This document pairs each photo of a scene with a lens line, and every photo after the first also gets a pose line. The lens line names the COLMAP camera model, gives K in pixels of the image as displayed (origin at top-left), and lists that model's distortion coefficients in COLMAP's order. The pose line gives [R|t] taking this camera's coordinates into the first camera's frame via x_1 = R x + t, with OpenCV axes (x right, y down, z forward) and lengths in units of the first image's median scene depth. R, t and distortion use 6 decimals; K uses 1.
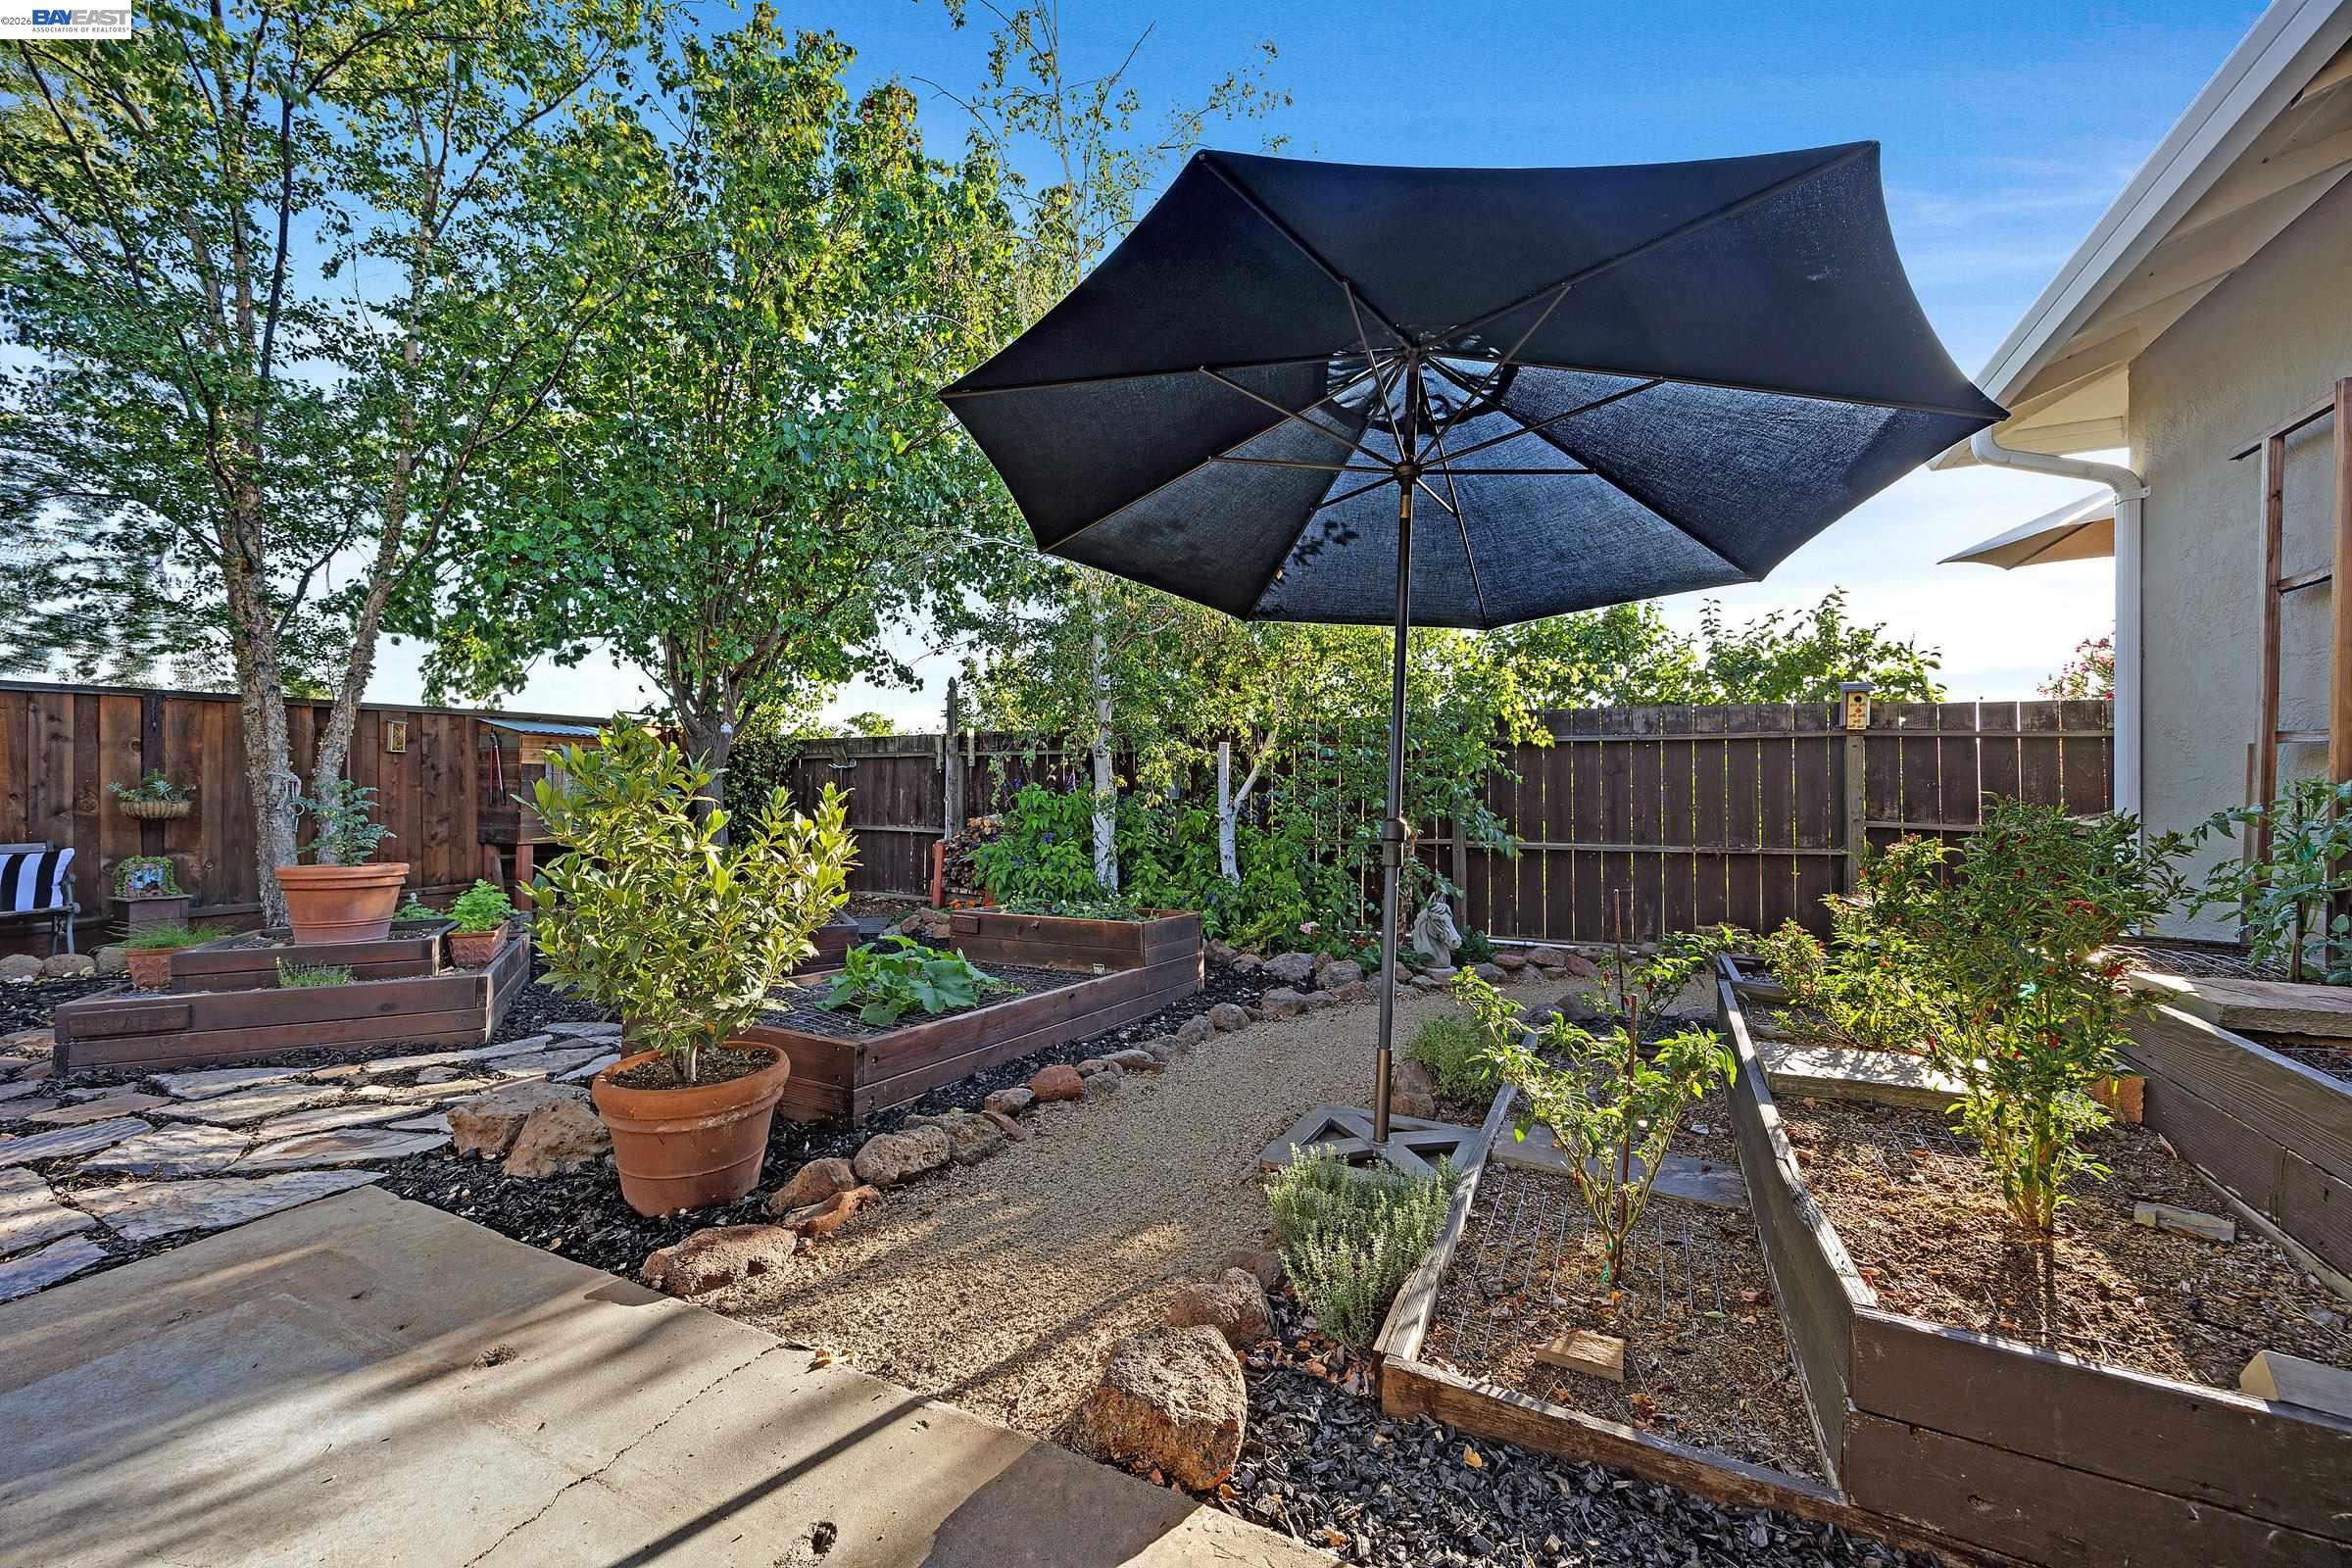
lens RADIAL K [[920.6, 0, 1182.4], [0, 920.6, 784.3], [0, 0, 1]] dist [0.000557, -0.000489]
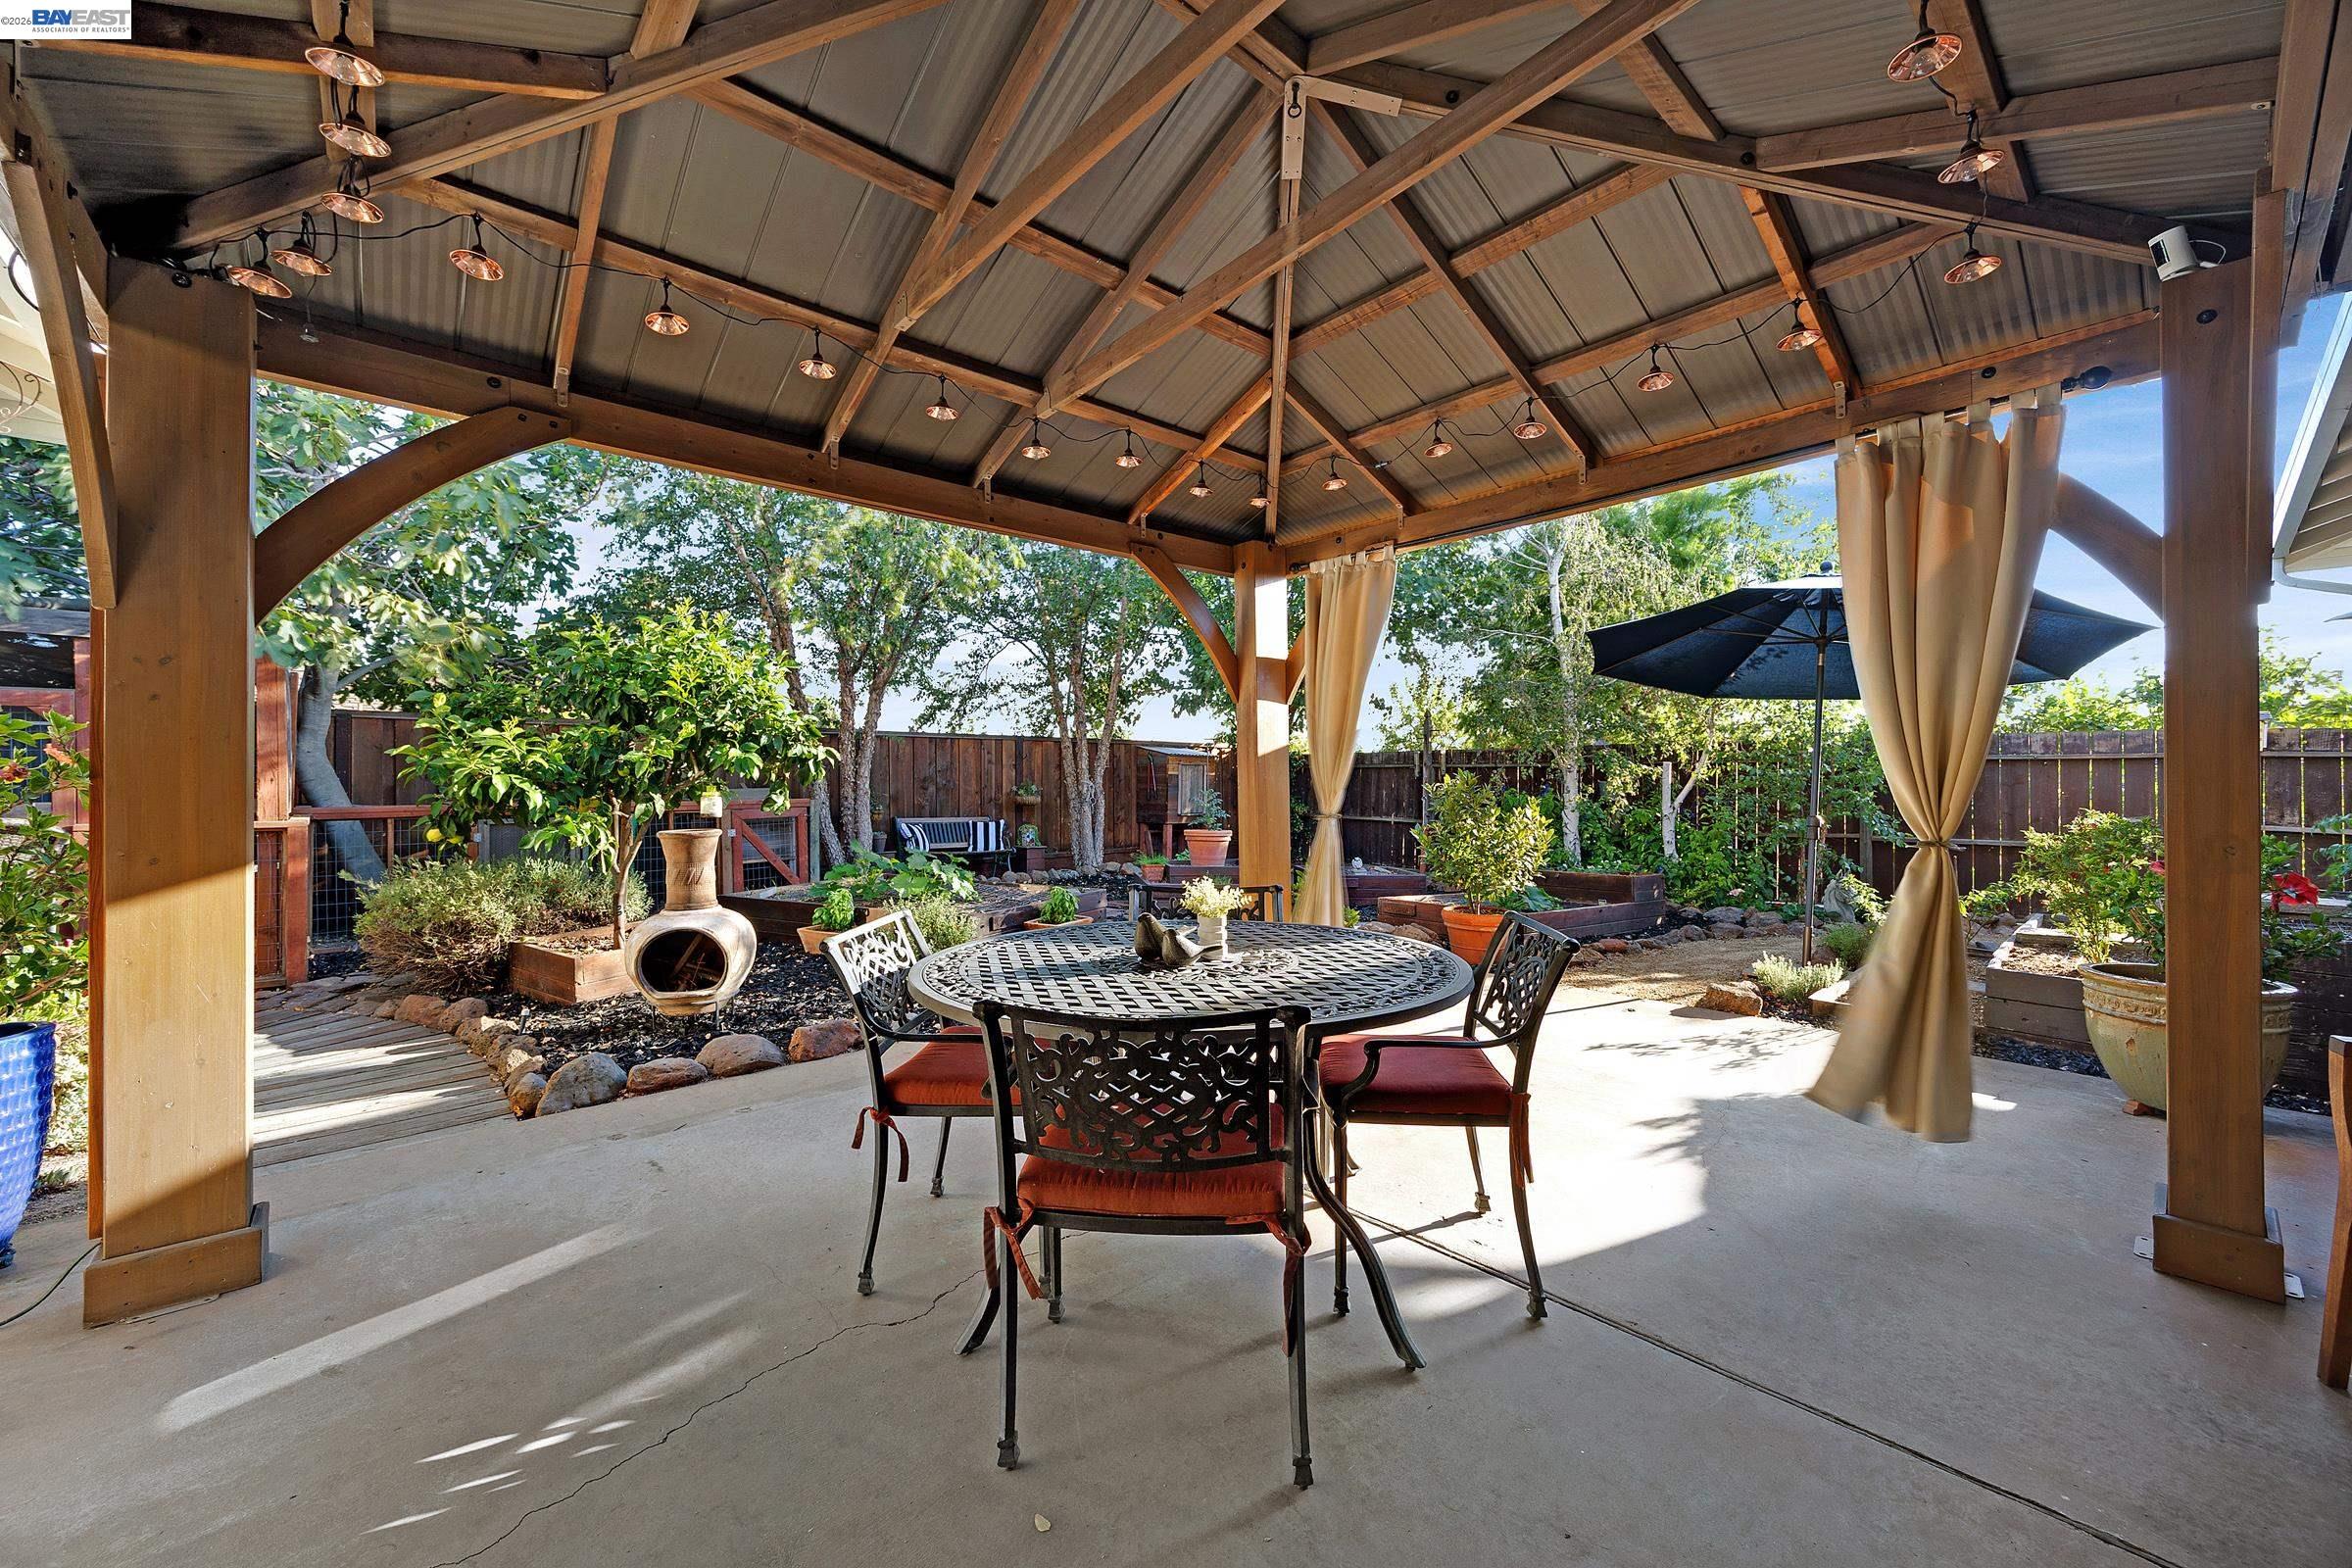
lens RADIAL K [[920.6, 0, 1163.1], [0, 920.6, 784.5], [0, 0, 1]] dist [0.000557, -0.000489]
pose [[0.931007, 0.004944, -0.364968, -0.162460], [-0.002105, 0.999964, 0.008176, -0.020905], [0.364995, -0.006844, 0.930984, -0.626347]]
